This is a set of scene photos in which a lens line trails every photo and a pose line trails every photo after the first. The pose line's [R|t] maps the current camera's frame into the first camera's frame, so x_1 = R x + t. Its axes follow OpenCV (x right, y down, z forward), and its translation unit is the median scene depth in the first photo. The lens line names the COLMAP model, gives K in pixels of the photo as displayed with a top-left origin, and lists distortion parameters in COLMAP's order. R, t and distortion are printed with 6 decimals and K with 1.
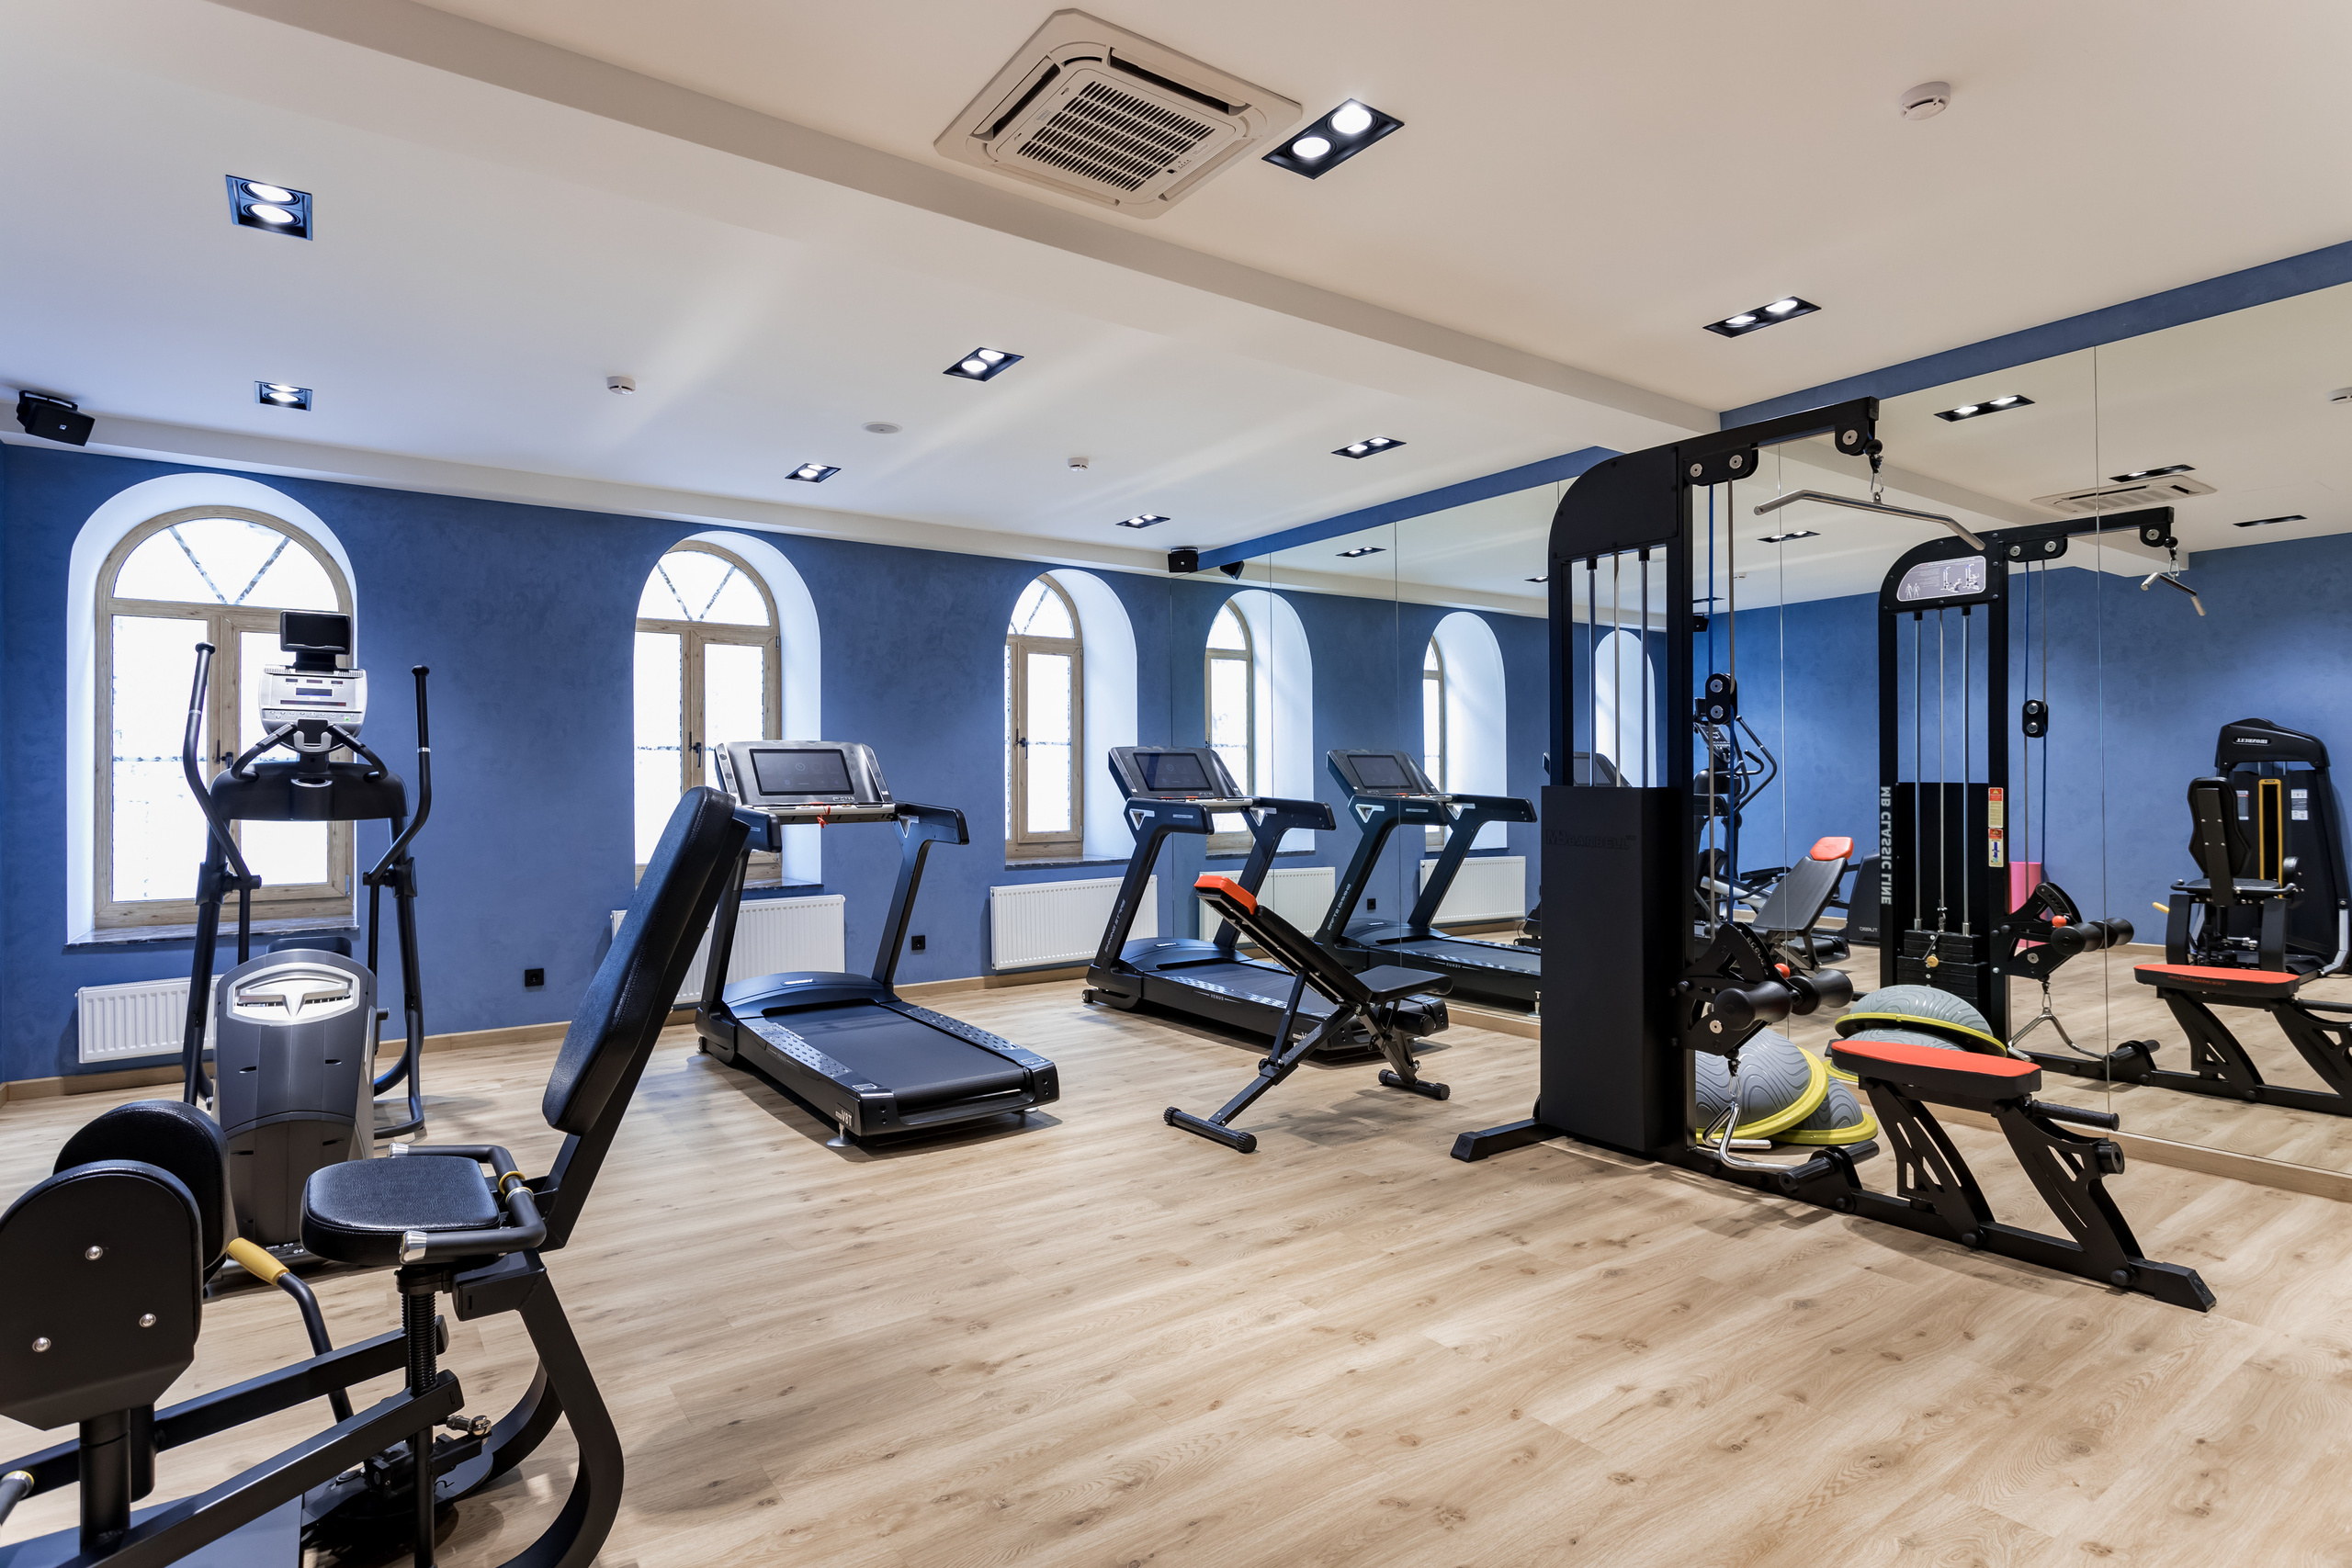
lens RADIAL K [[1261.4, 0, 1179.9], [0, 1261.4, 776.7], [0, 0, 1]] dist [0.003631, 0.000516]
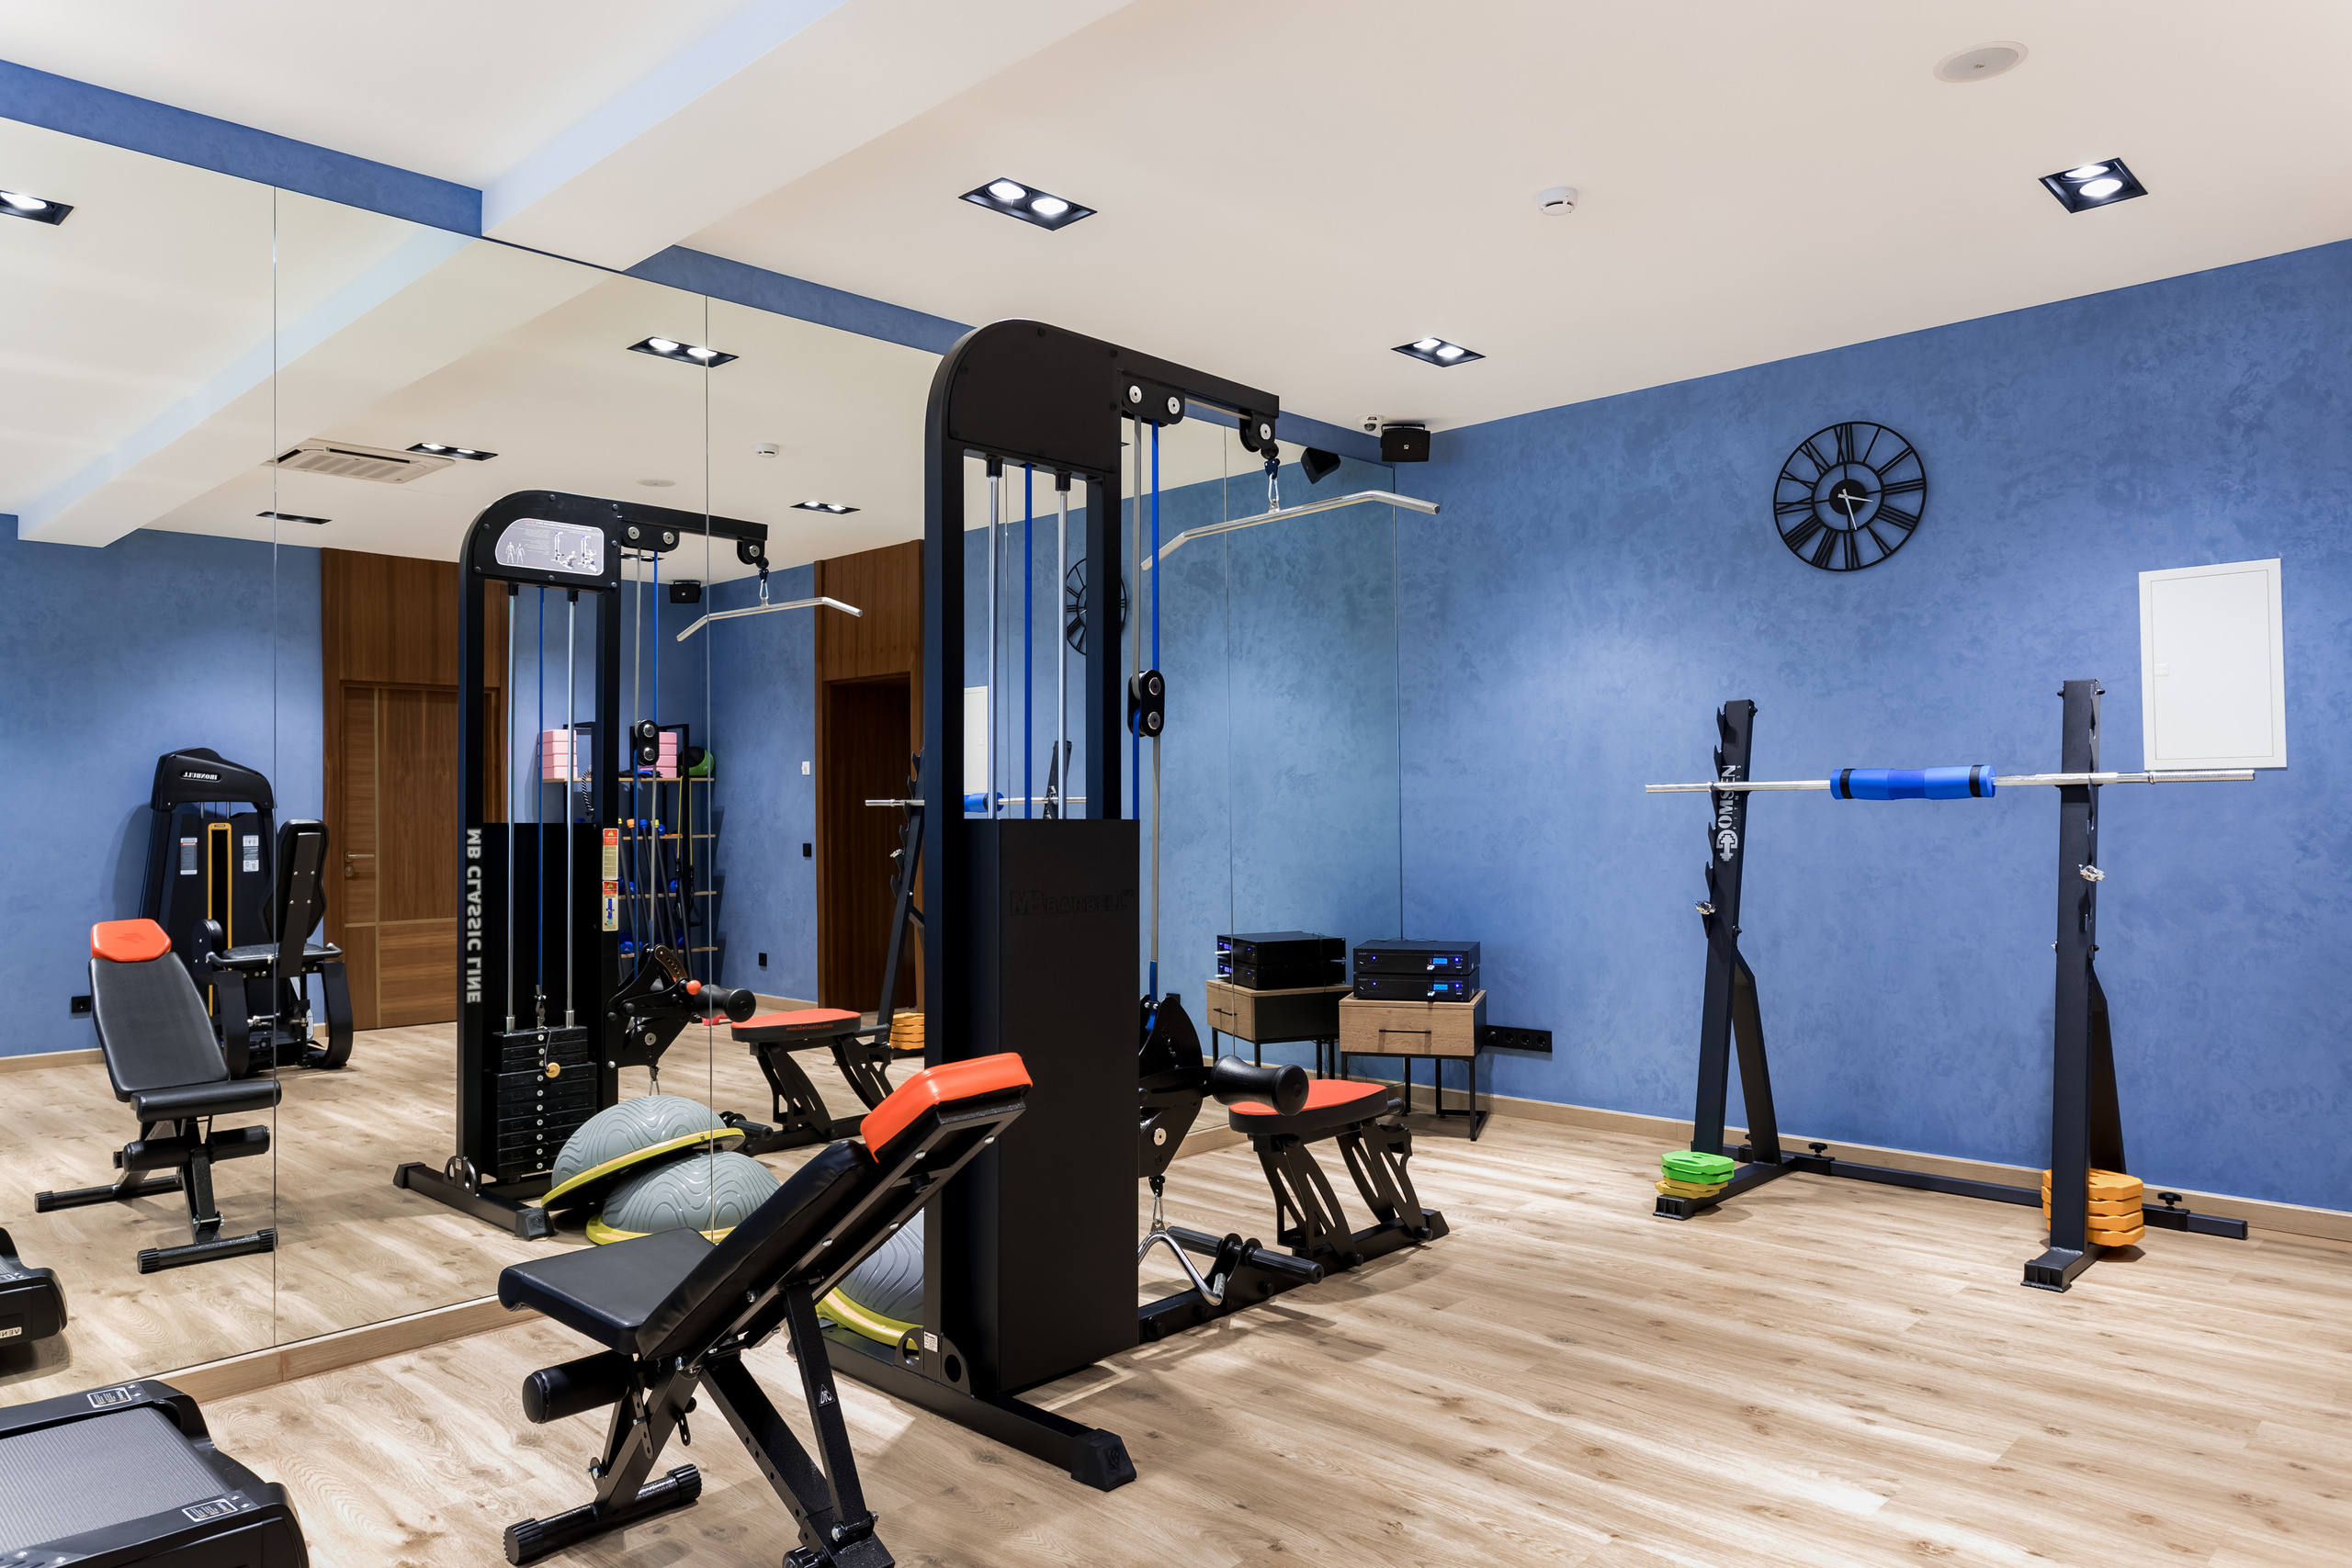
lens RADIAL K [[1570.0, 0, 1125.0], [0, 1570.0, 784.9], [0, 0, 1]] dist [0.000556, 0.007014]
pose [[-0.194393, 0.024927, 0.980607, -0.517234], [0.005326, 0.999689, -0.024356, 0.009601], [-0.980909, 0.000488, -0.194465, 1.243428]]
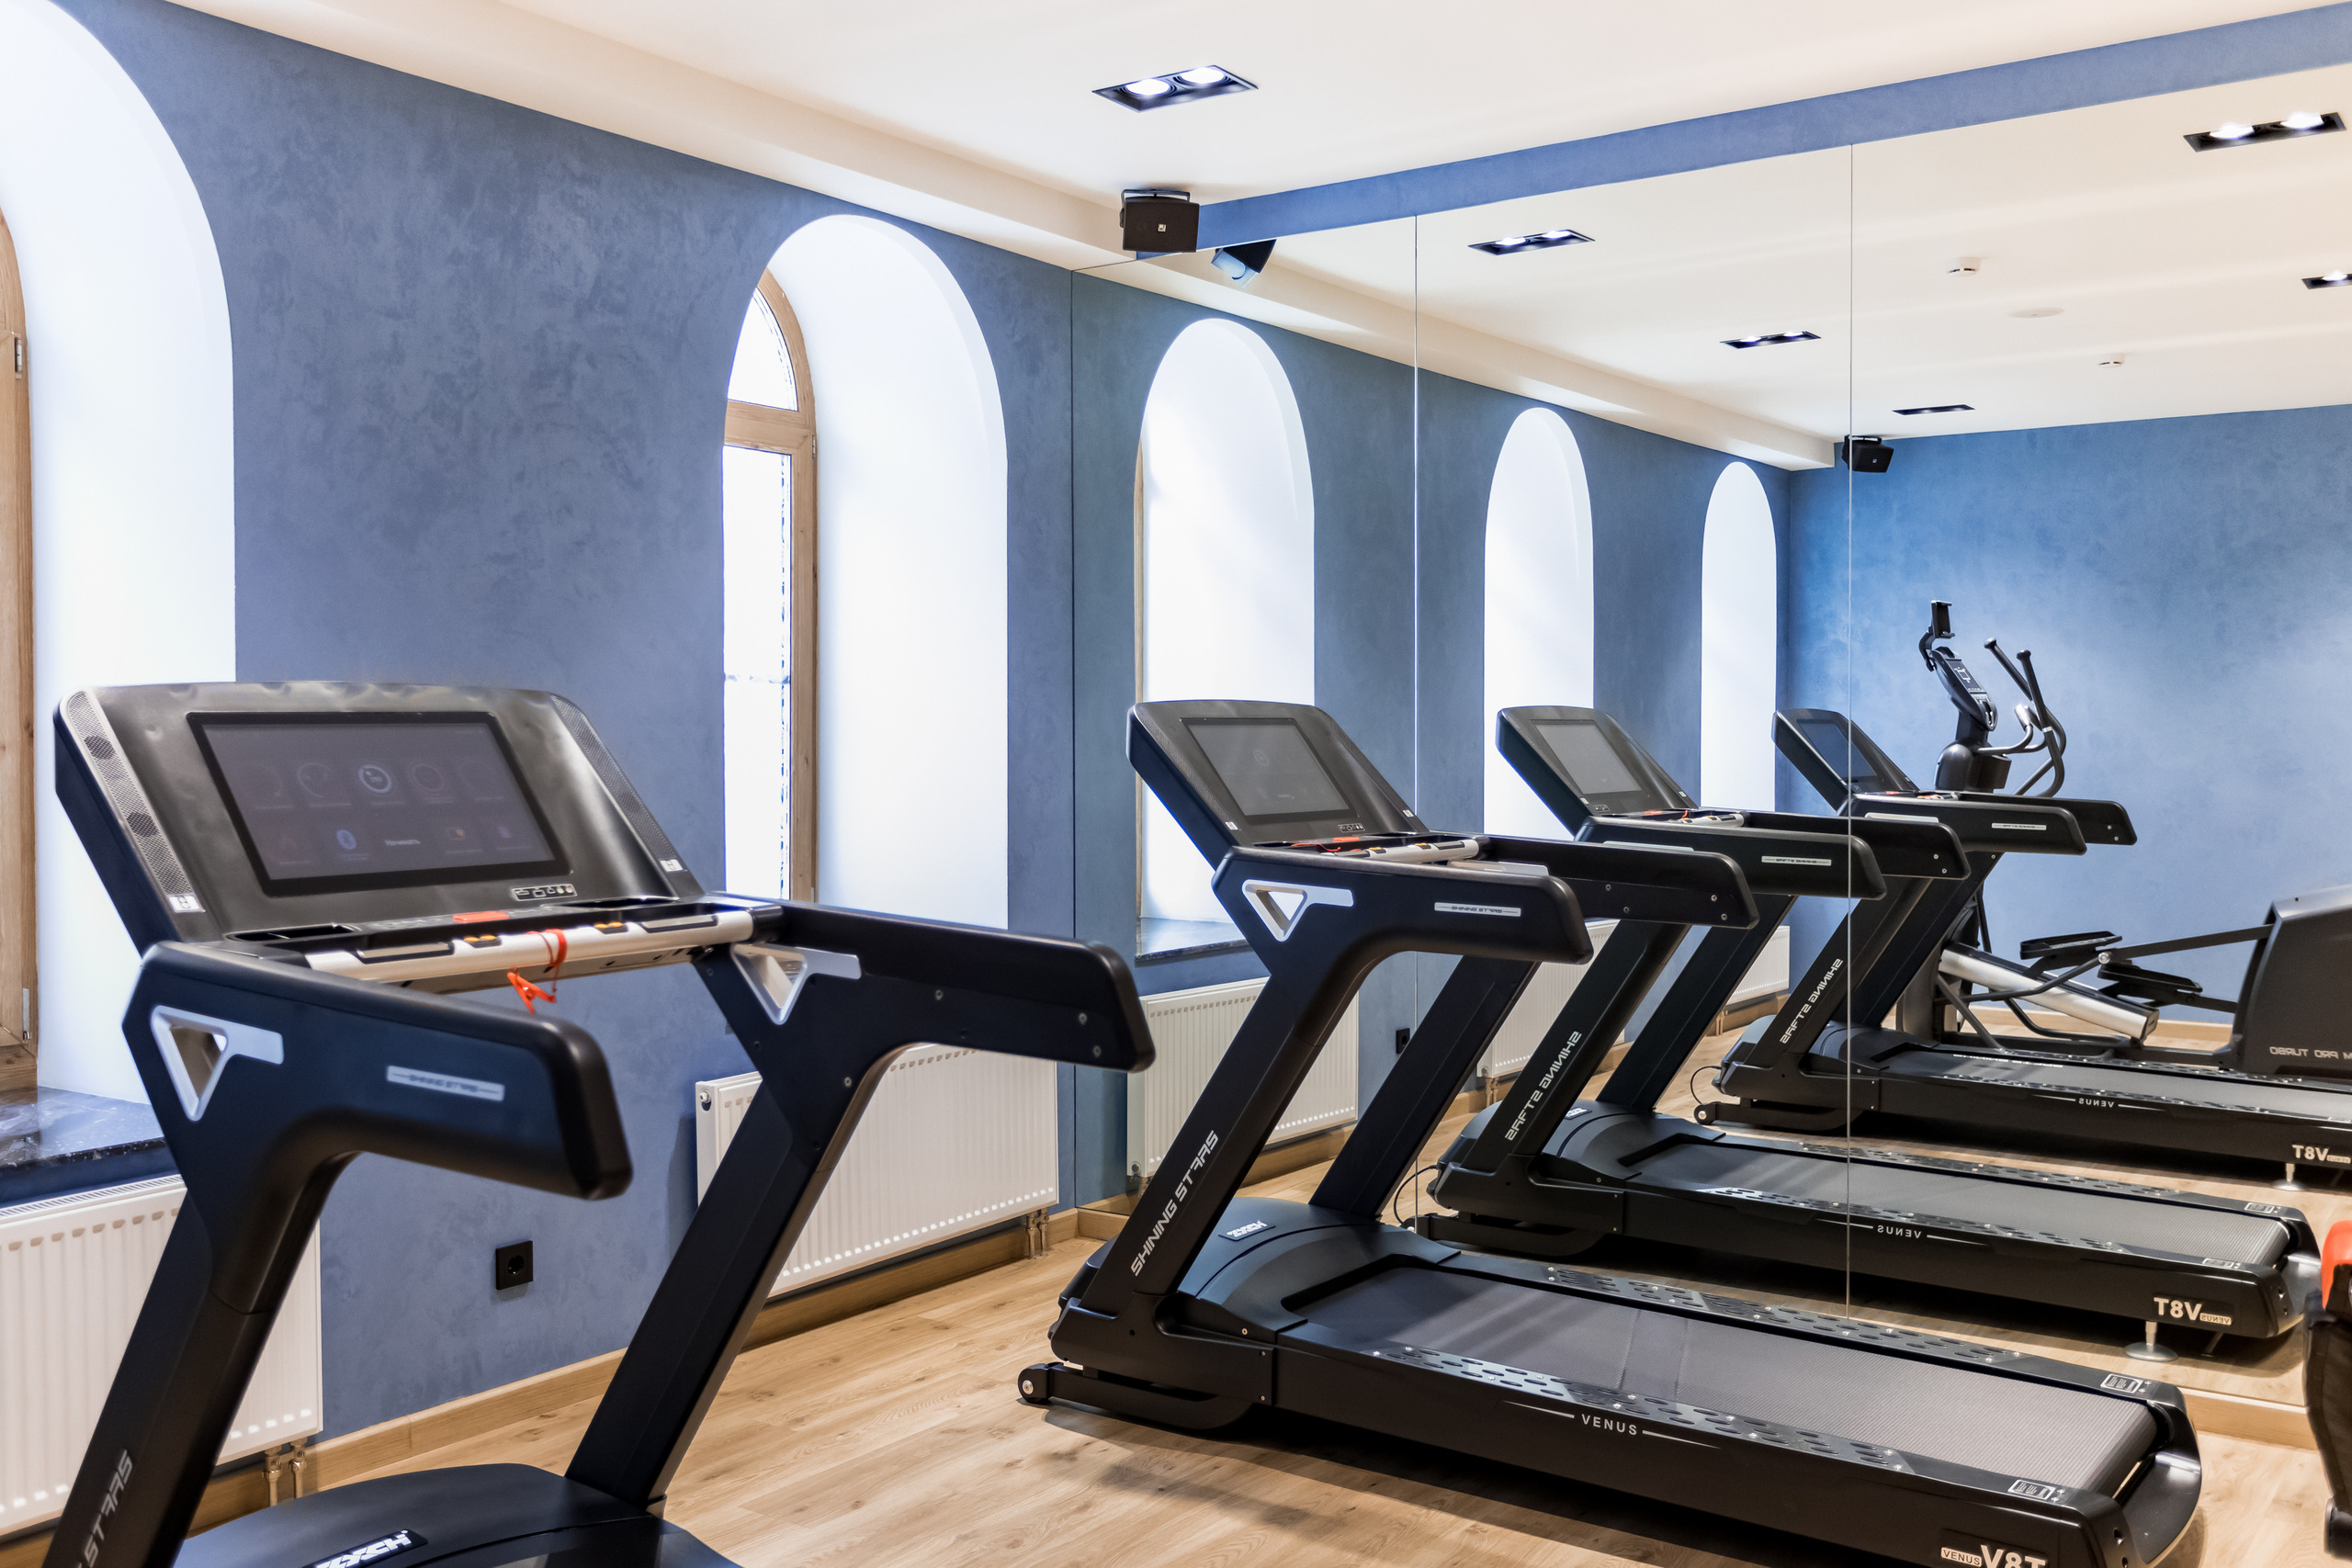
lens RADIAL K [[2036.9, 0, 1177.3], [0, 2036.9, 772.8], [0, 0, 1]] dist [-0.006670, -0.000132]
pose [[0.943135, -0.005568, 0.332362, -0.239850], [-0.002753, 0.999695, 0.024557, -0.016975], [-0.332398, -0.024075, 0.942832, 0.460508]]
